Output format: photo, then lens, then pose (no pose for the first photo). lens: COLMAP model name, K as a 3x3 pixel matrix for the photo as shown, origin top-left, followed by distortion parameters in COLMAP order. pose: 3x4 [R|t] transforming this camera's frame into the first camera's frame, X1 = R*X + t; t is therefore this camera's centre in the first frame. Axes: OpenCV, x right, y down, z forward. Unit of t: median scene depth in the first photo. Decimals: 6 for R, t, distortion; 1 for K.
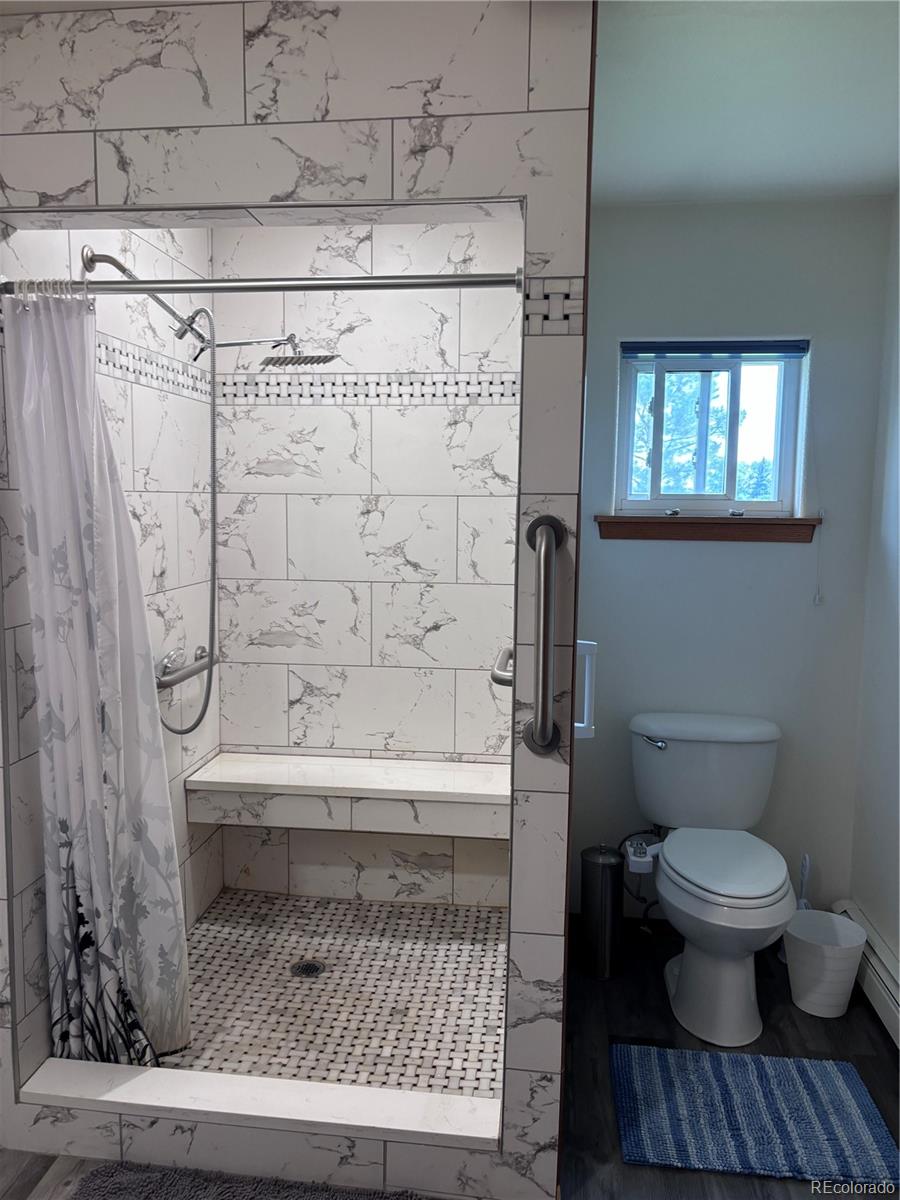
lens RADIAL K [[912.9, 0, 440.1], [0, 912.9, 597.6], [0, 0, 1]] dist [0.005425, -0.010850]
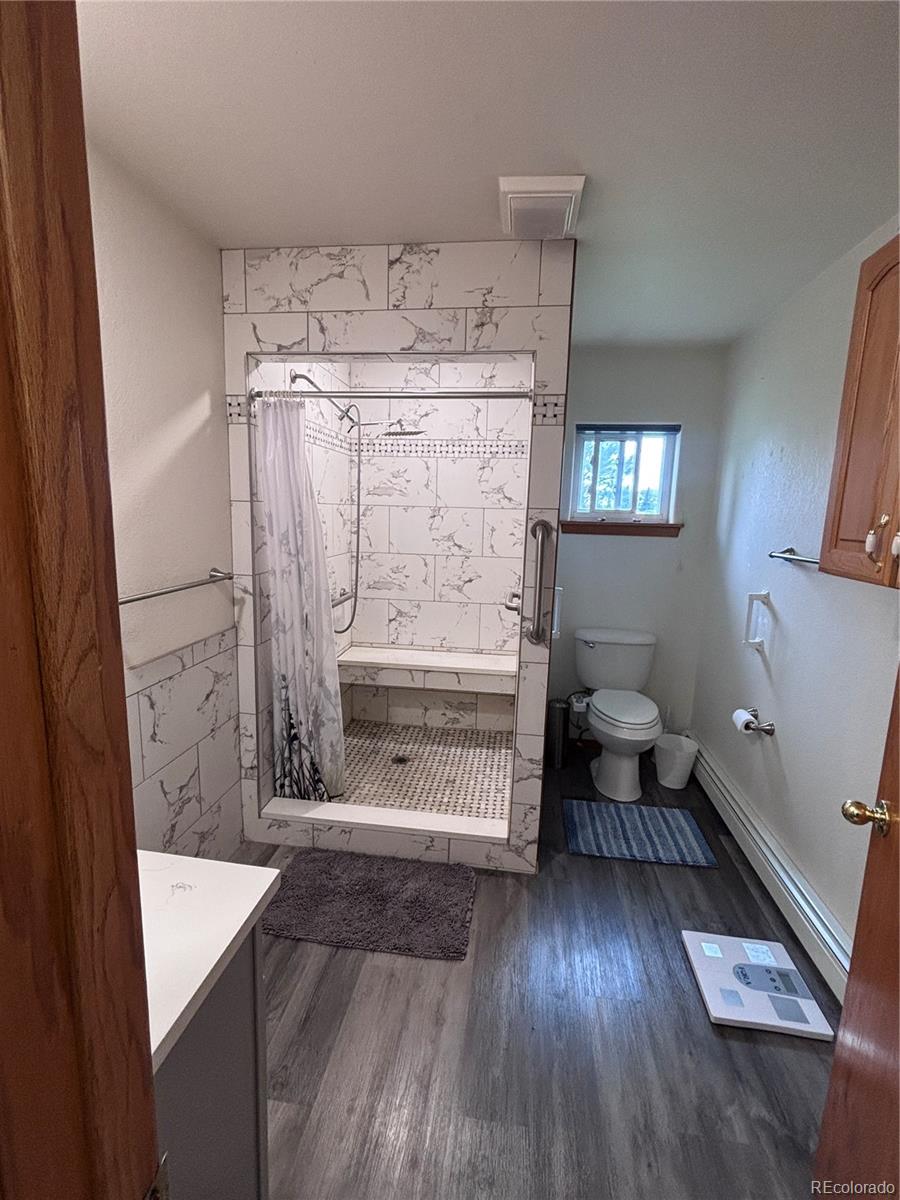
lens RADIAL K [[536.2, 0, 450.5], [0, 536.2, 596.1], [0, 0, 1]] dist [-0.004392, -0.005116]
pose [[0.999831, 0.017311, -0.006176, -0.048704], [-0.016960, 0.998452, 0.052967, 0.010159], [0.007083, -0.052853, 0.998577, -0.101574]]
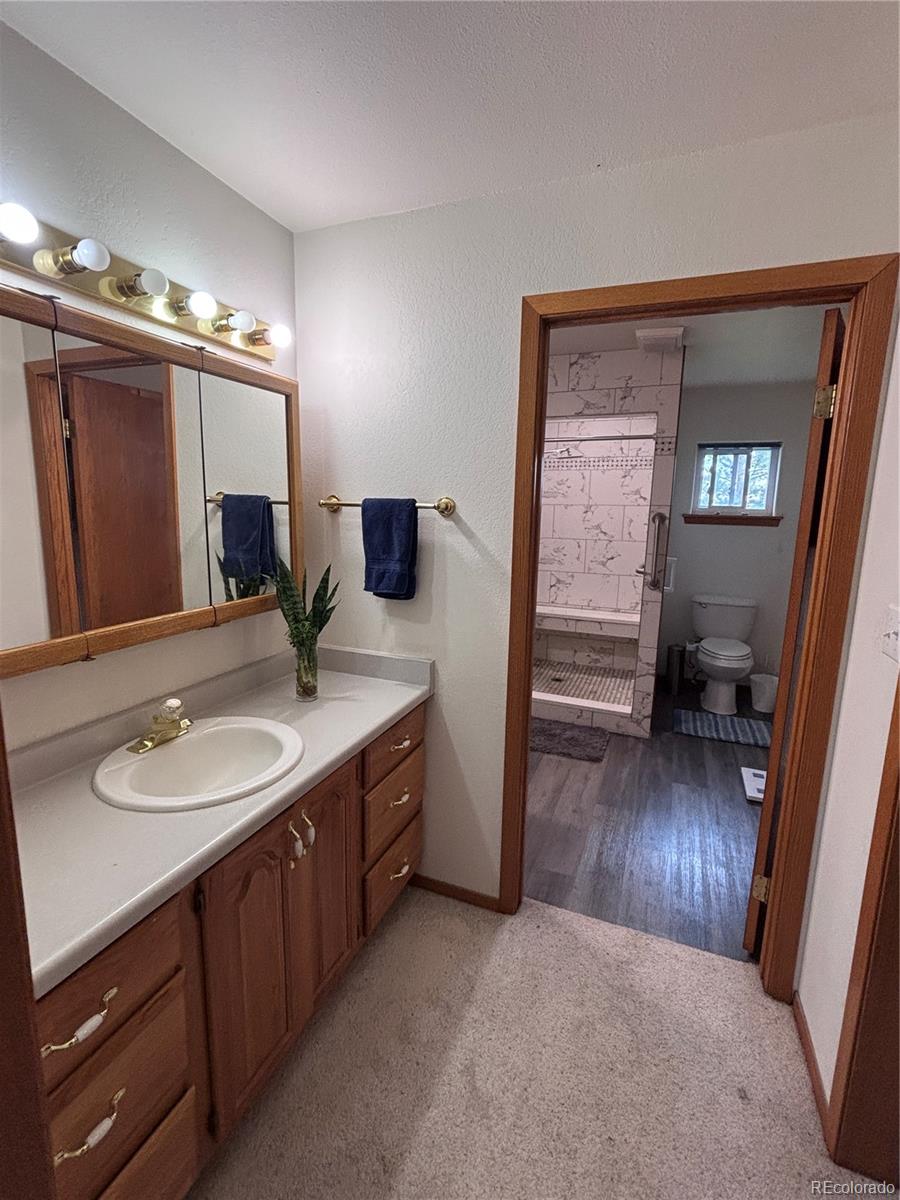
lens RADIAL K [[536.2, 0, 443.5], [0, 536.2, 594.8], [0, 0, 1]] dist [-0.004392, -0.005116]
pose [[0.961601, 0.052081, -0.269465, -0.064135], [-0.036750, 0.997422, 0.061633, 0.078966], [0.271981, -0.049364, 0.961036, -0.735339]]
